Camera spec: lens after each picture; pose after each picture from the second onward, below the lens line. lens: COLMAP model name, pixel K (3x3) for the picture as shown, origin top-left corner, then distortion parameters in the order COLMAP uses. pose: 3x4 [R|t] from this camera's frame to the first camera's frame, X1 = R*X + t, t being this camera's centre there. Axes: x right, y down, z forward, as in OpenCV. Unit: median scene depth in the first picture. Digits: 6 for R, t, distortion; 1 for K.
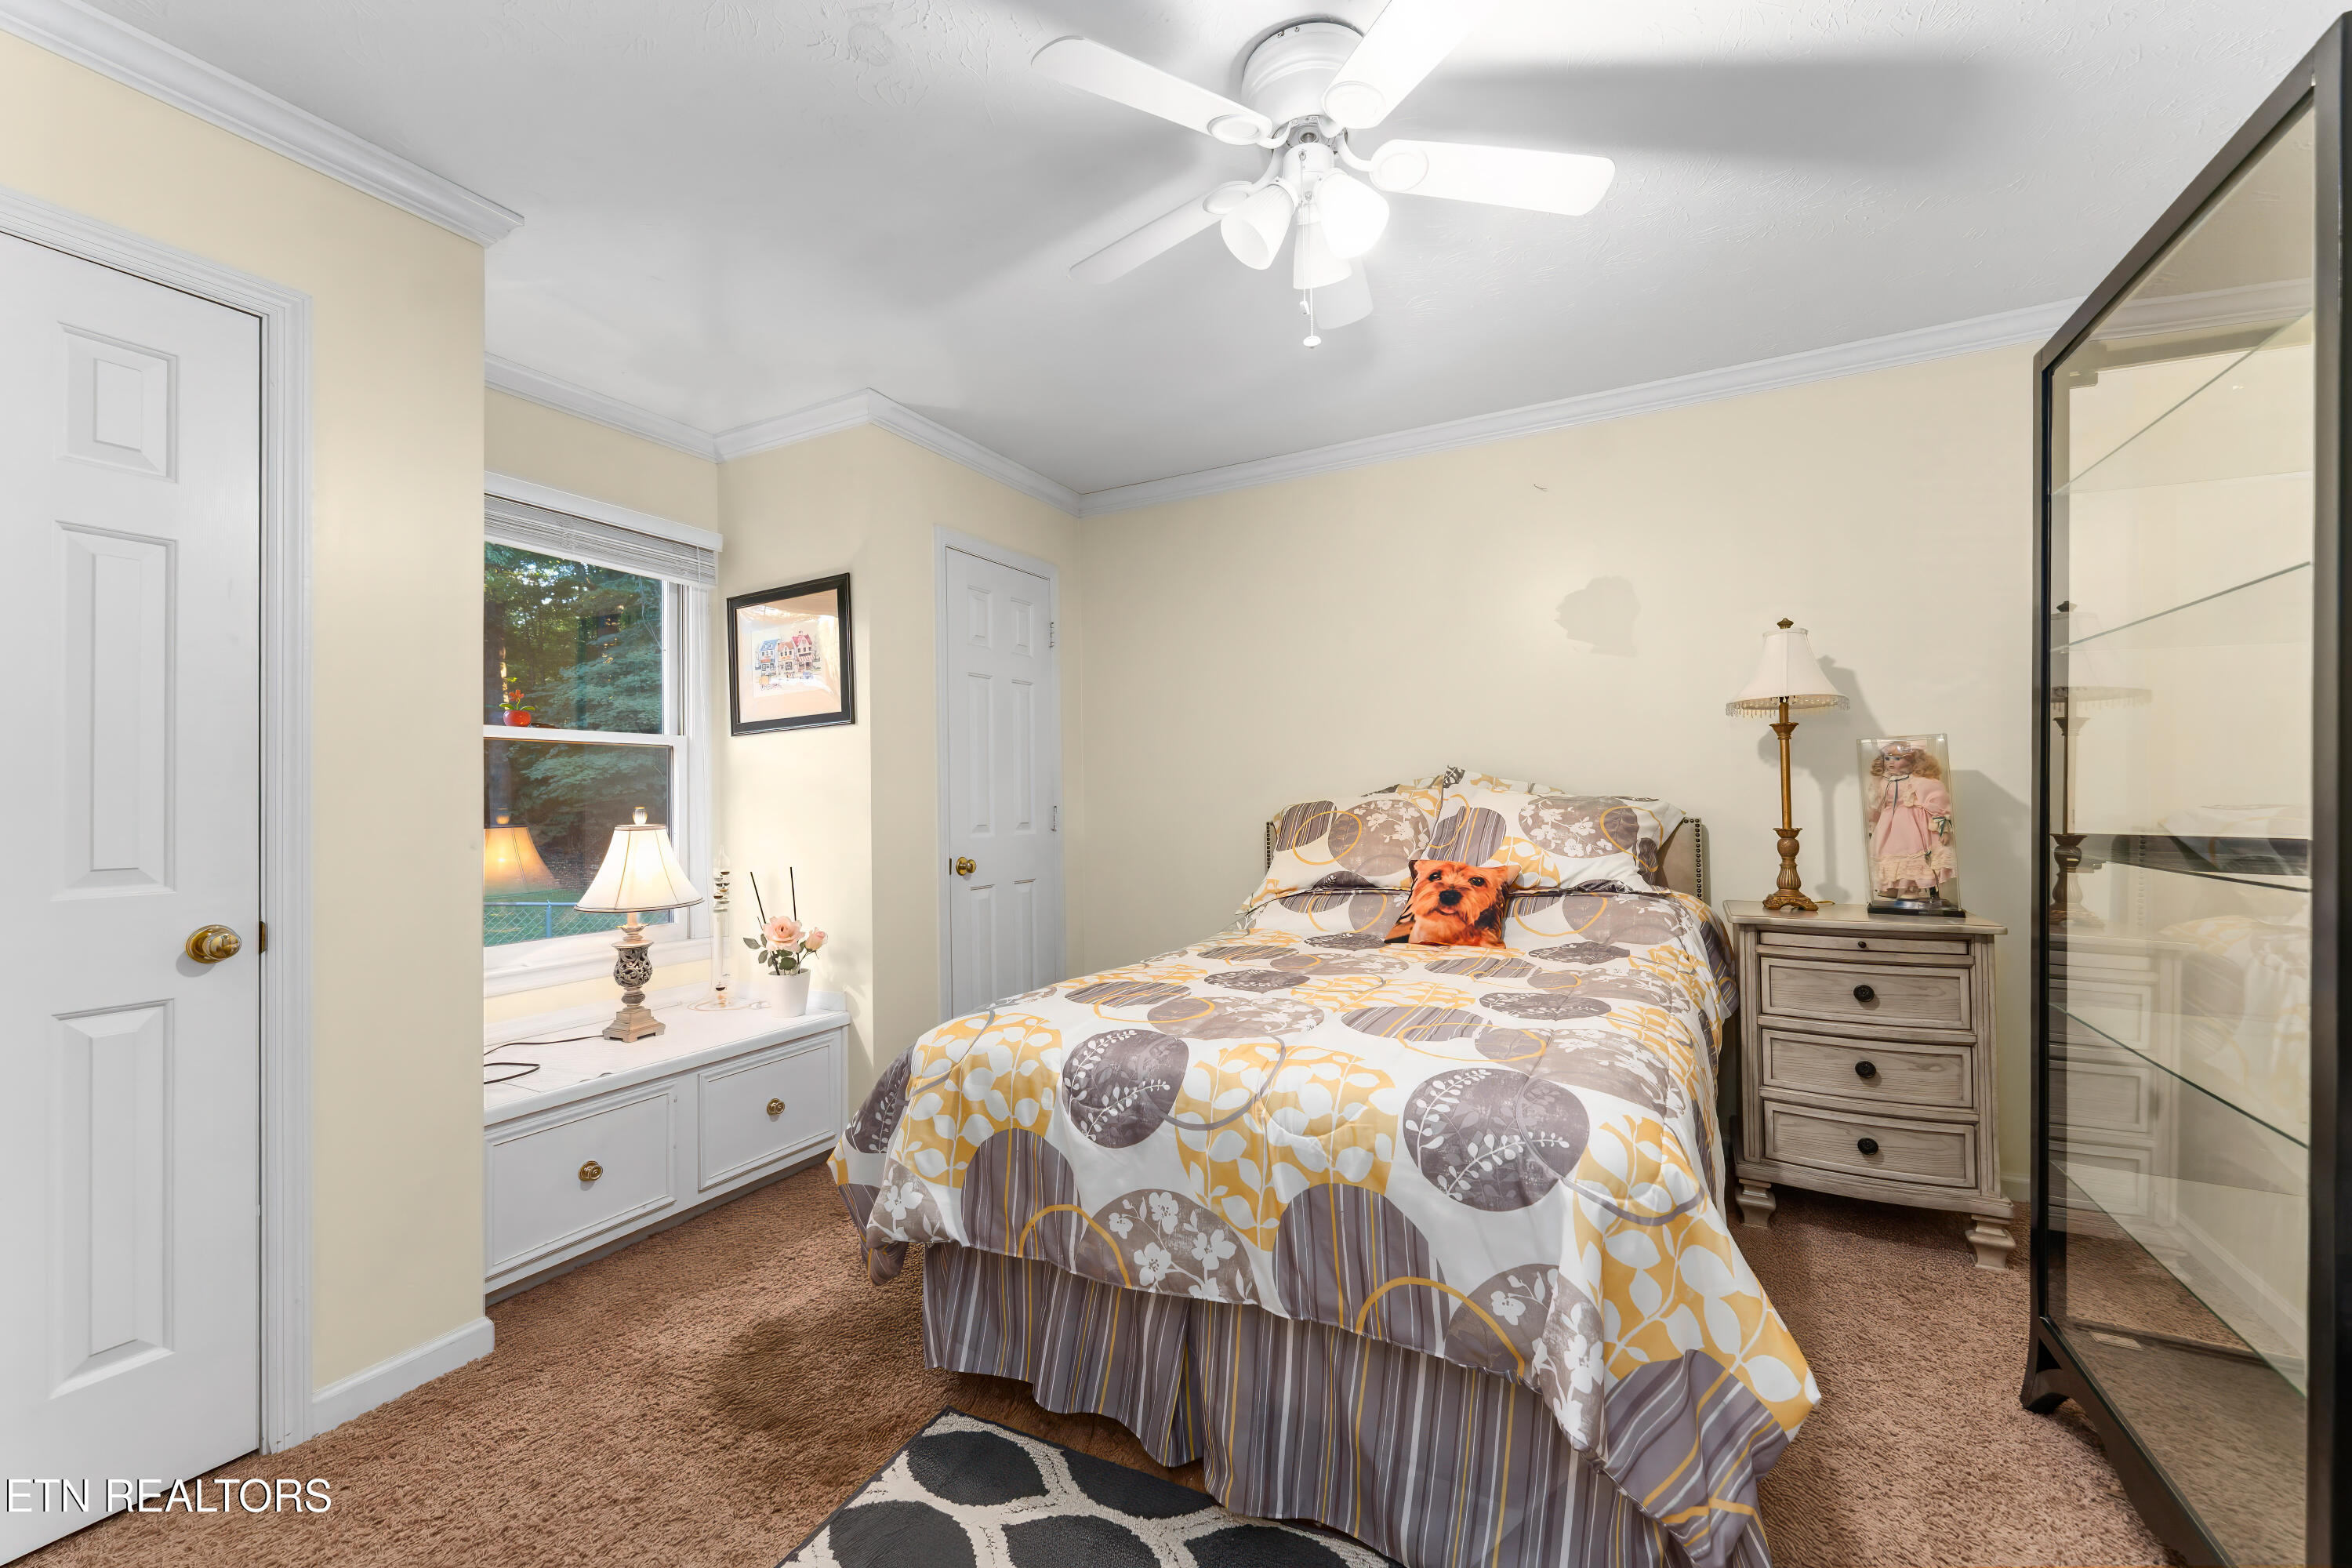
lens RADIAL K [[953.3, 0, 1183.7], [0, 953.3, 789.4], [0, 0, 1]] dist [-0.000603, -0.000127]
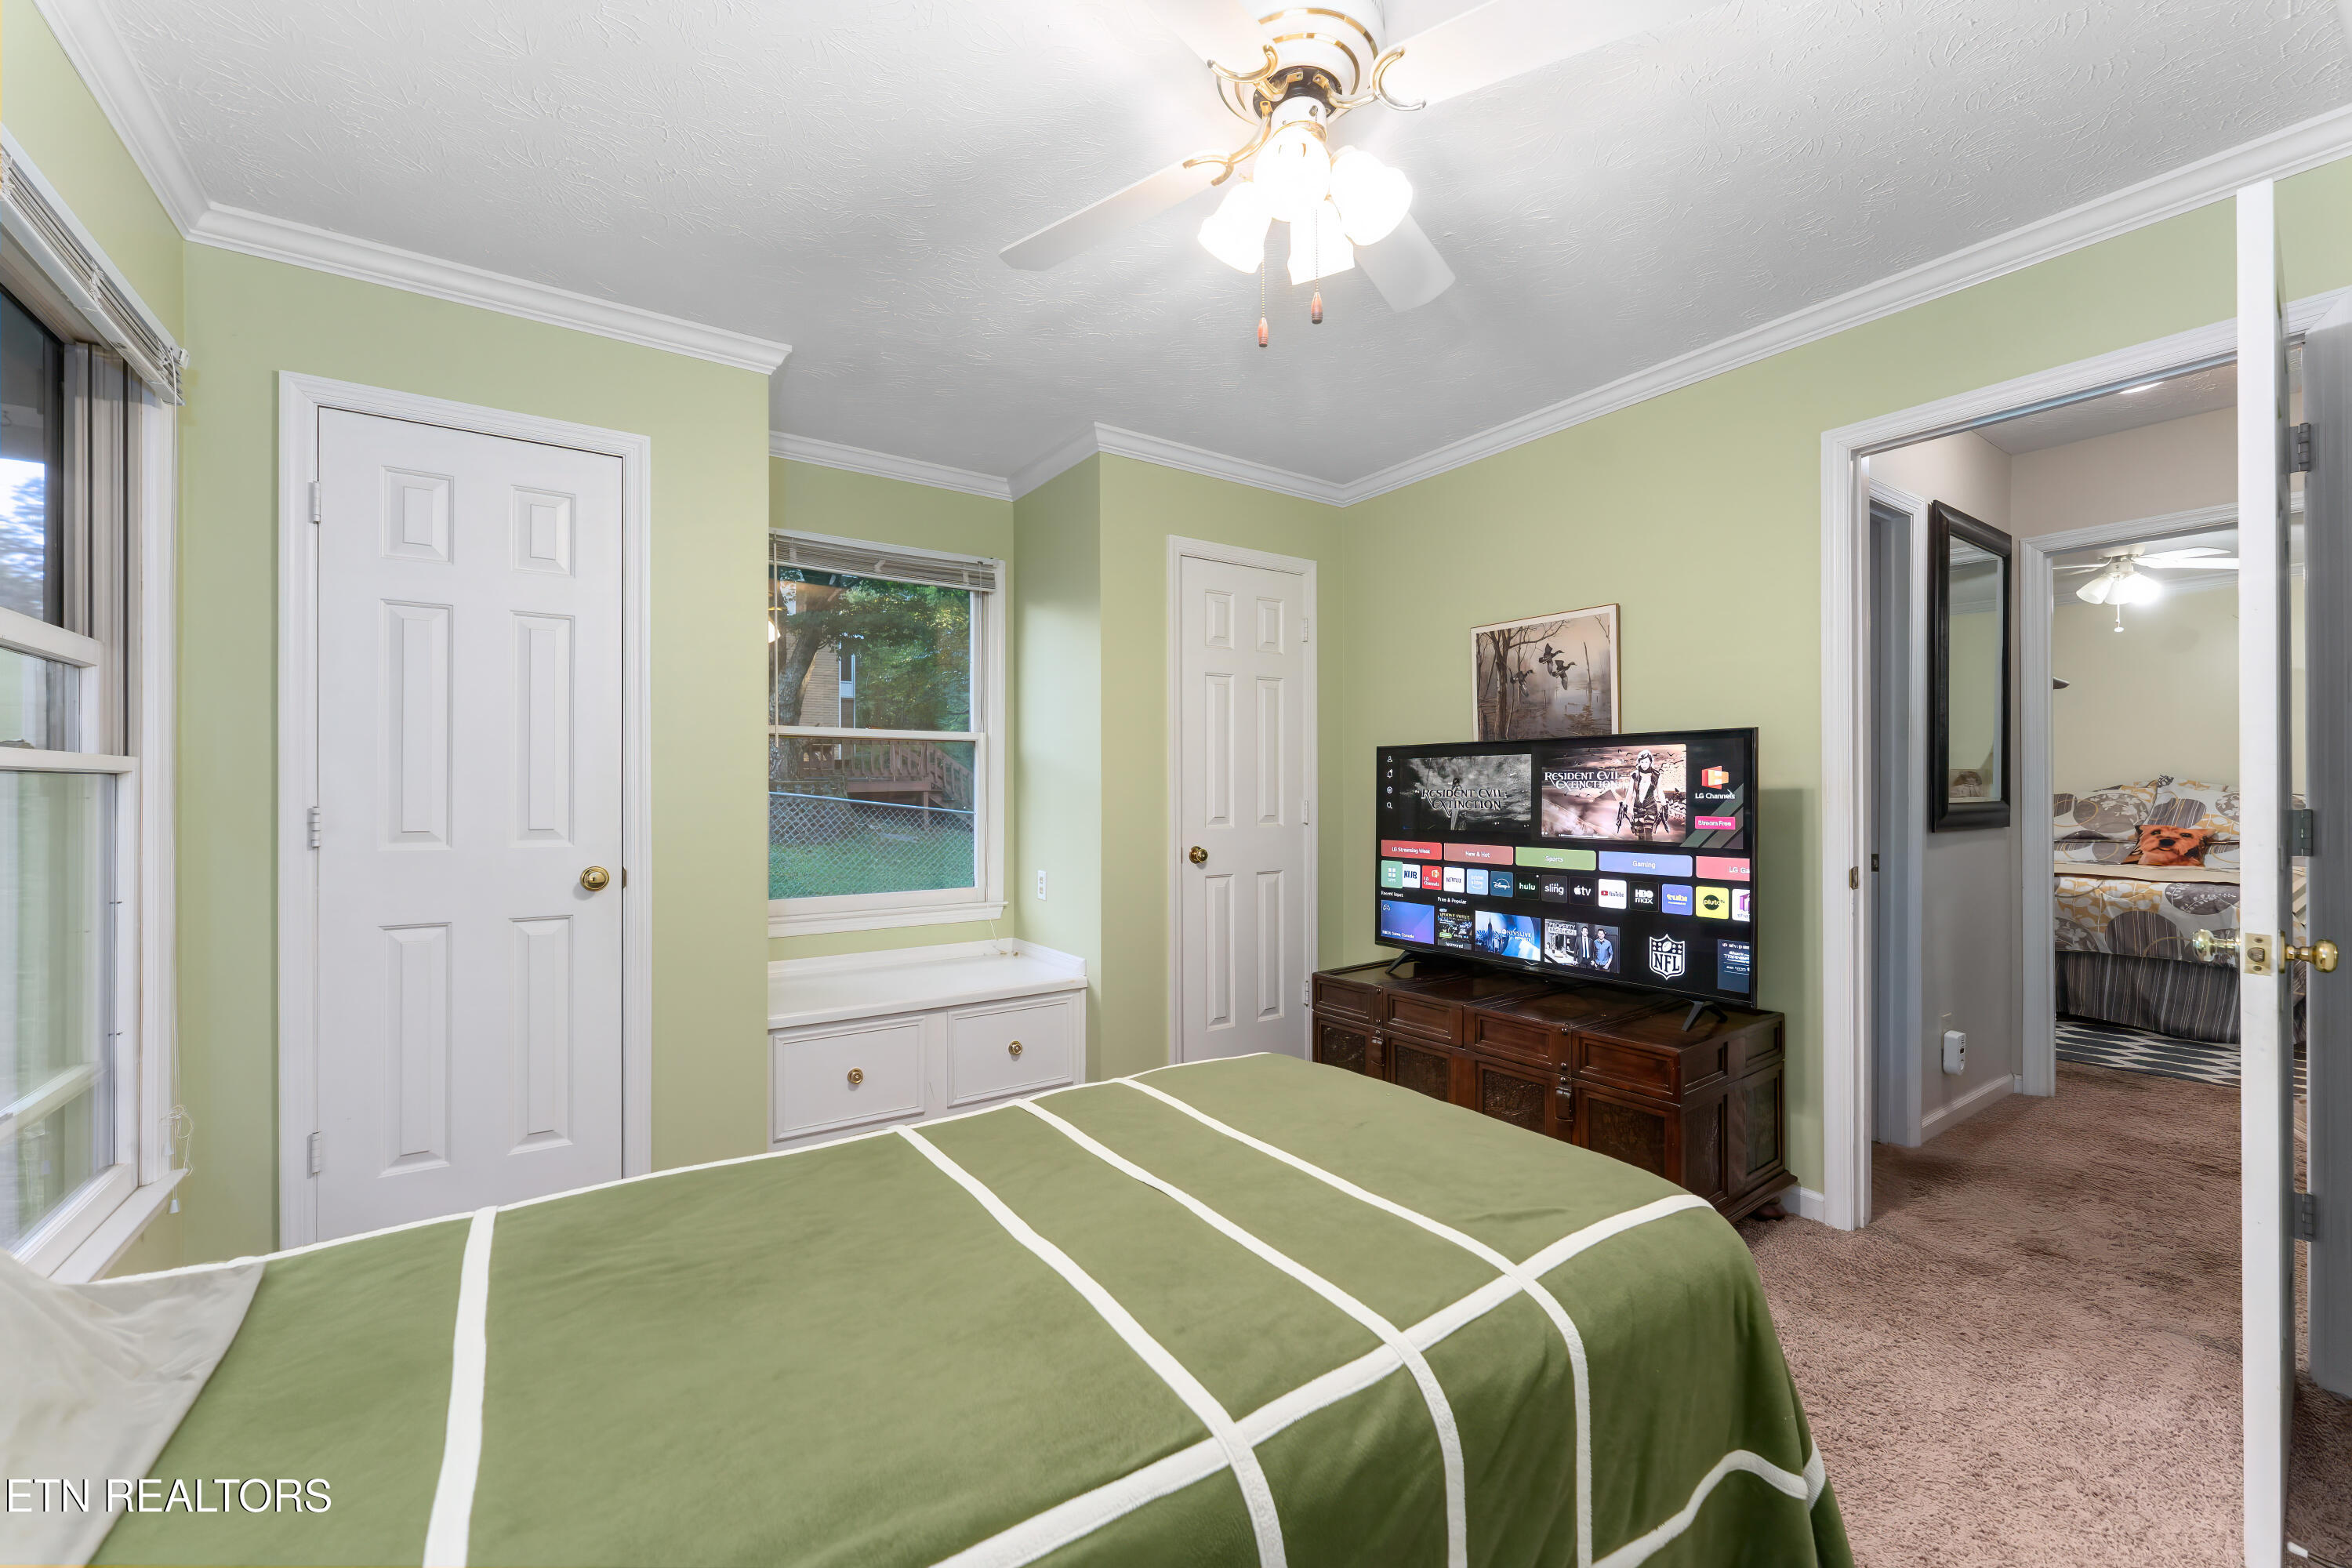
lens RADIAL K [[953.3, 0, 1167.0], [0, 953.3, 788.5], [0, 0, 1]] dist [-0.000603, -0.000127]
pose [[0.881025, 0.016789, -0.472772, -0.621115], [-0.011975, 0.999841, 0.013190, -0.001416], [0.472918, -0.005960, 0.881086, -1.739377]]
